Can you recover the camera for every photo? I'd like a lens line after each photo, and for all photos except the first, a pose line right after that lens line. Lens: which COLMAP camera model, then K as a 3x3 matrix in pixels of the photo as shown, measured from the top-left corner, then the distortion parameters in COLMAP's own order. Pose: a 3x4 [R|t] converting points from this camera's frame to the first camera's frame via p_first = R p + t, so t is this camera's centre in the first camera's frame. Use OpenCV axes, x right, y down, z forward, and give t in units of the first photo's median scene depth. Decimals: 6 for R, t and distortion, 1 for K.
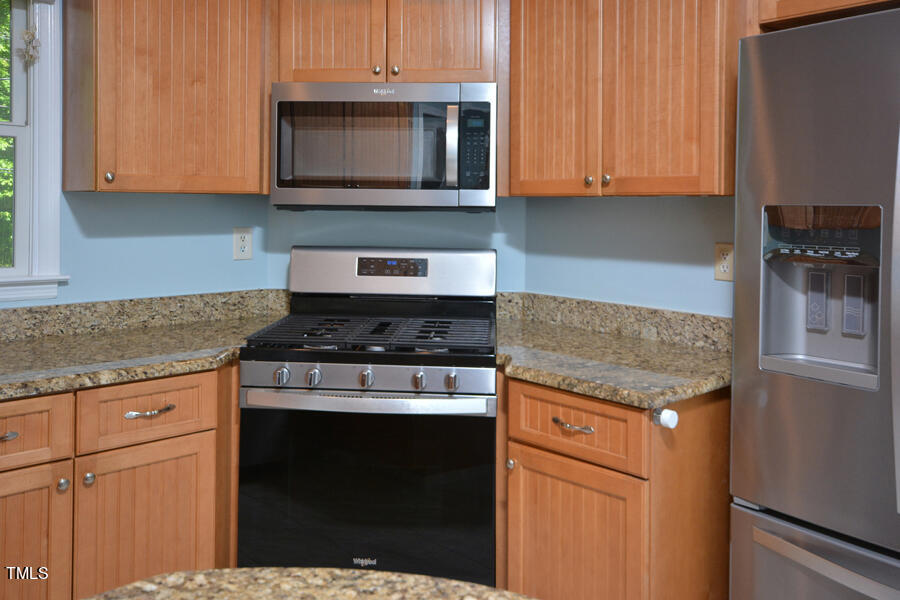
lens RADIAL K [[781.0, 0, 444.9], [0, 781.0, 209.9], [0, 0, 1]] dist [0.010887, 0.016293]
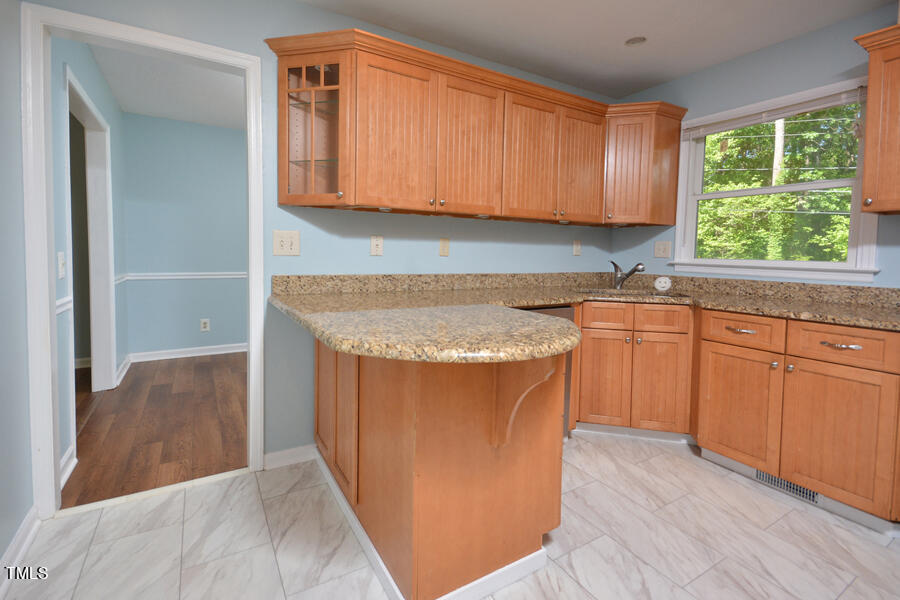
lens RADIAL K [[417.1, 0, 442.9], [0, 417.1, 271.1], [0, 0, 1]] dist [0.015545, -0.002452]
pose [[-0.196787, 0.032734, -0.979900, 0.580659], [-0.025137, 0.998946, 0.038418, 0.084933], [0.980124, 0.032192, -0.195757, 0.335535]]
